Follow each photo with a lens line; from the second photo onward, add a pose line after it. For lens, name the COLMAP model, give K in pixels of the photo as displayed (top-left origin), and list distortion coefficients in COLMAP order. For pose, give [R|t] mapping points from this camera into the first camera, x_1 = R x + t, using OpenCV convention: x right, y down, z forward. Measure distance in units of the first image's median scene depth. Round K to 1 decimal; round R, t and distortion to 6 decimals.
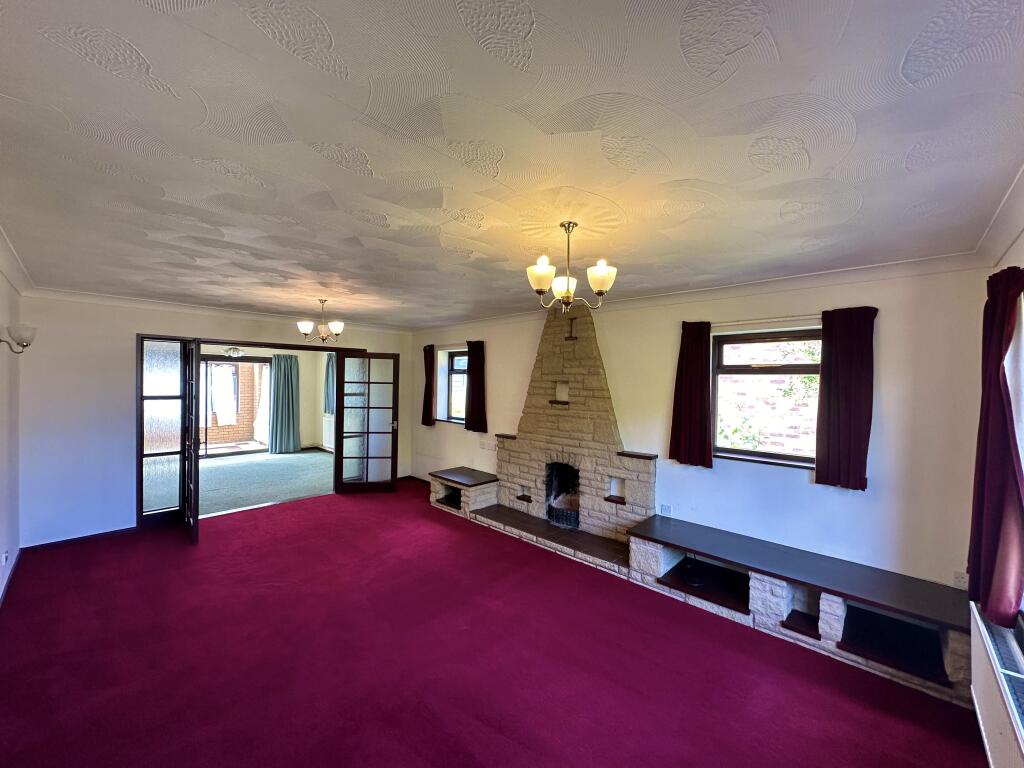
lens RADIAL K [[406.0, 0, 509.7], [0, 406.0, 384.5], [0, 0, 1]] dist [-0.000193, 0.000111]
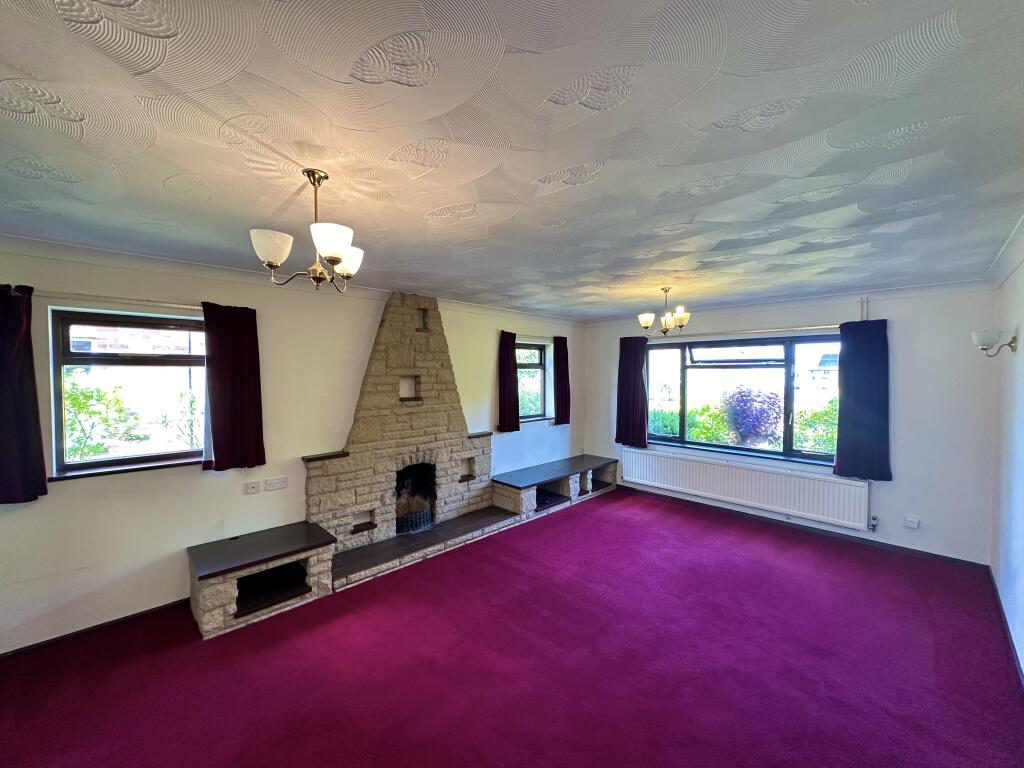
lens RADIAL K [[406.0, 0, 511.5], [0, 406.0, 383.3], [0, 0, 1]] dist [-0.000193, 0.000111]
pose [[0.040562, -0.037294, 0.998481, -0.804422], [0.017526, 0.999176, 0.036608, -0.020676], [-0.999023, 0.016015, 0.041182, 0.765403]]
